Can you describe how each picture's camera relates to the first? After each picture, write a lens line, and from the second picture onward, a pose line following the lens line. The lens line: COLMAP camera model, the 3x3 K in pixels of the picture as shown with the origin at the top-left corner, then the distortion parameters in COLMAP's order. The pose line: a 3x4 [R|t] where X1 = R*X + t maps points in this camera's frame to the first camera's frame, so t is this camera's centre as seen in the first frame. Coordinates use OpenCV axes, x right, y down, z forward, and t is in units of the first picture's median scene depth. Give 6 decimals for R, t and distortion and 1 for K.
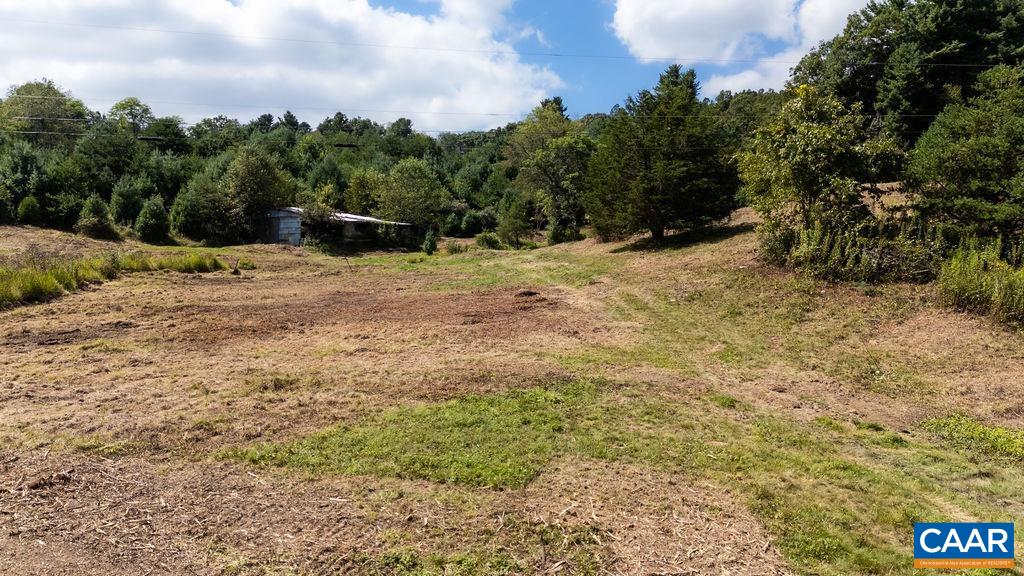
lens RADIAL K [[750.3, 0, 517.6], [0, 750.3, 283.6], [0, 0, 1]] dist [0.073143, -0.069004]
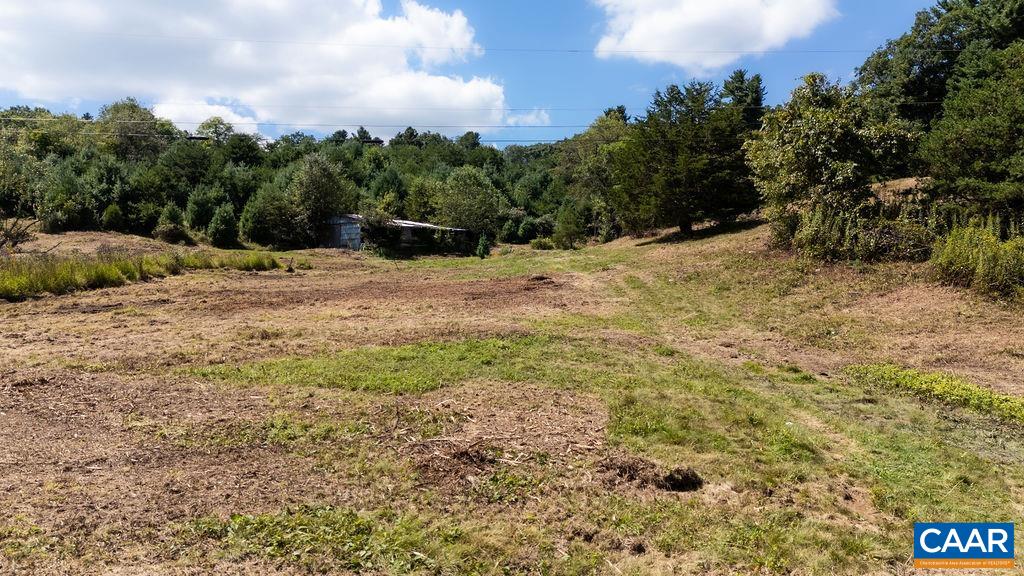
lens RADIAL K [[750.3, 0, 519.4], [0, 750.3, 286.7], [0, 0, 1]] dist [0.073143, -0.069004]
pose [[0.995657, 0.000256, -0.093094, 0.029198], [-0.001481, 0.999913, -0.013097, 0.013676], [0.093083, 0.013178, 0.995571, -0.014051]]
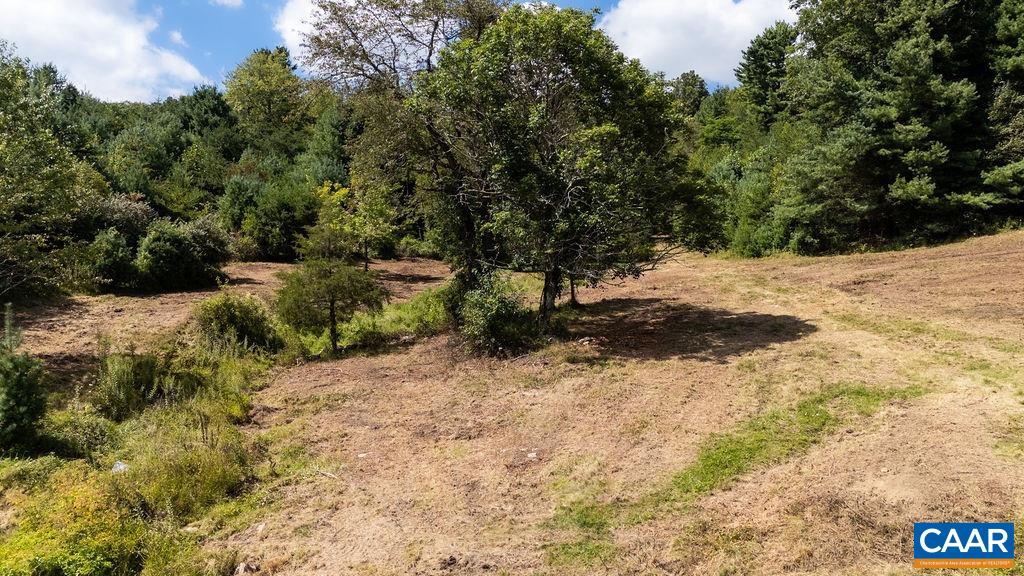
lens RADIAL K [[750.3, 0, 511.9], [0, 750.3, 286.2], [0, 0, 1]] dist [0.073143, -0.069004]
pose [[0.914036, 0.002328, 0.405627, -0.079812], [0.001444, 0.999959, -0.008991, -0.084791], [-0.405631, 0.008804, 0.913994, 0.799861]]
